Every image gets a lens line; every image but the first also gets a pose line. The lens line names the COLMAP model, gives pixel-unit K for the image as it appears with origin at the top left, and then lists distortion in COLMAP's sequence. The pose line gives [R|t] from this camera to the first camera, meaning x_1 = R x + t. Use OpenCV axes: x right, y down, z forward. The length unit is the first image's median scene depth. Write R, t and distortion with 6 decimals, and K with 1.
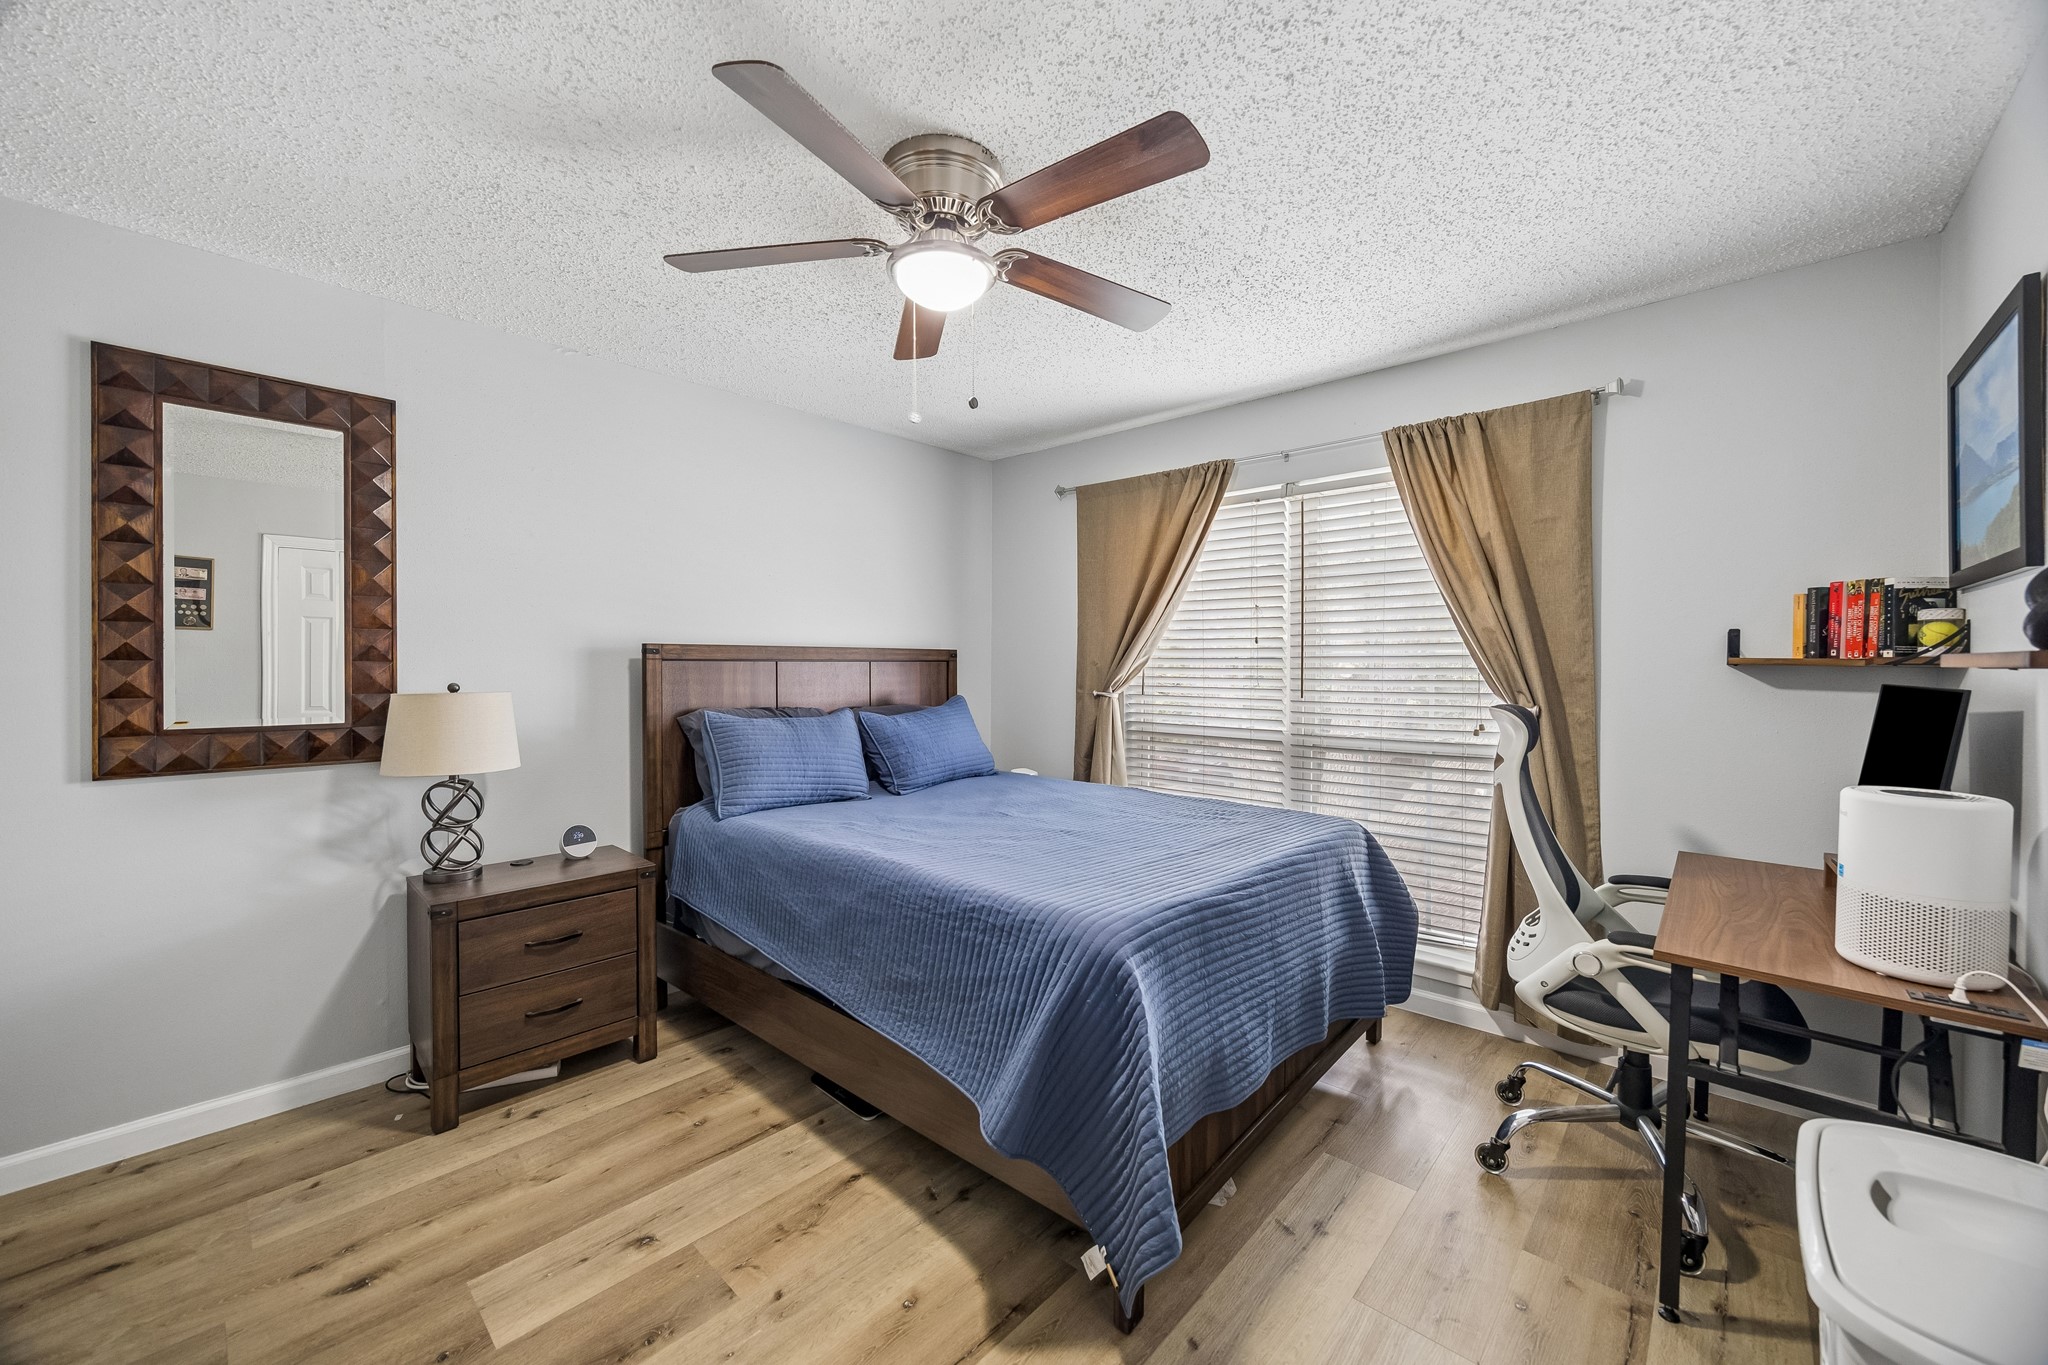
lens RADIAL K [[772.9, 0, 1010.2], [0, 772.9, 666.3], [0, 0, 1]] dist [-0.002907, 0.000096]
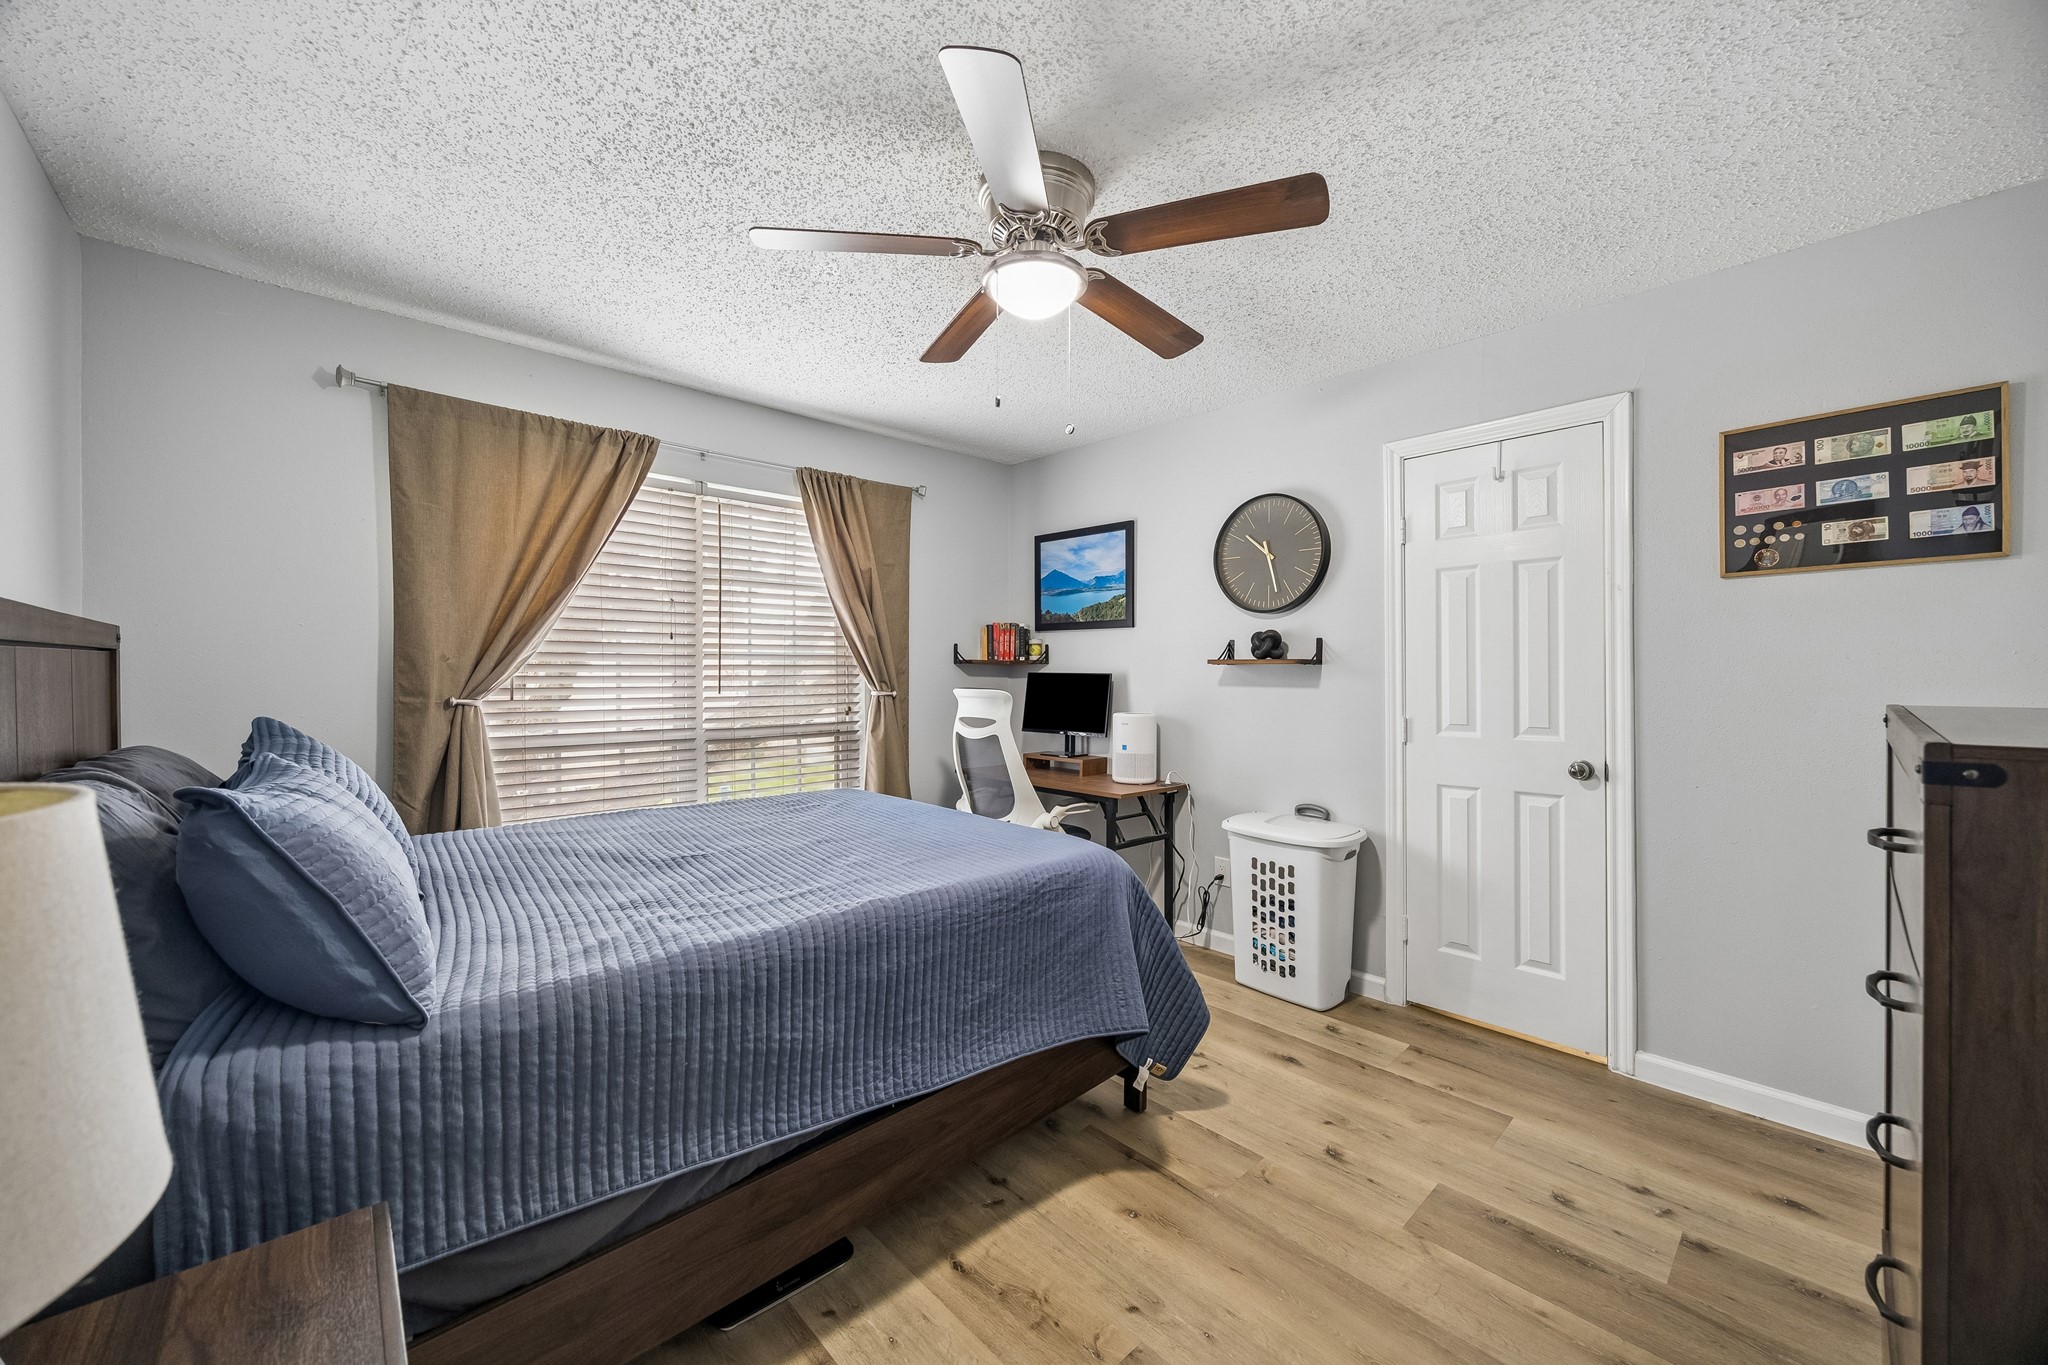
lens RADIAL K [[772.9, 0, 1010.2], [0, 772.9, 666.3], [0, 0, 1]] dist [-0.002907, 0.000096]
pose [[0.076712, -0.002029, 0.997051, -0.917165], [-0.001289, 0.999997, 0.002134, 0.001672], [-0.997052, -0.001448, 0.076709, 0.774077]]
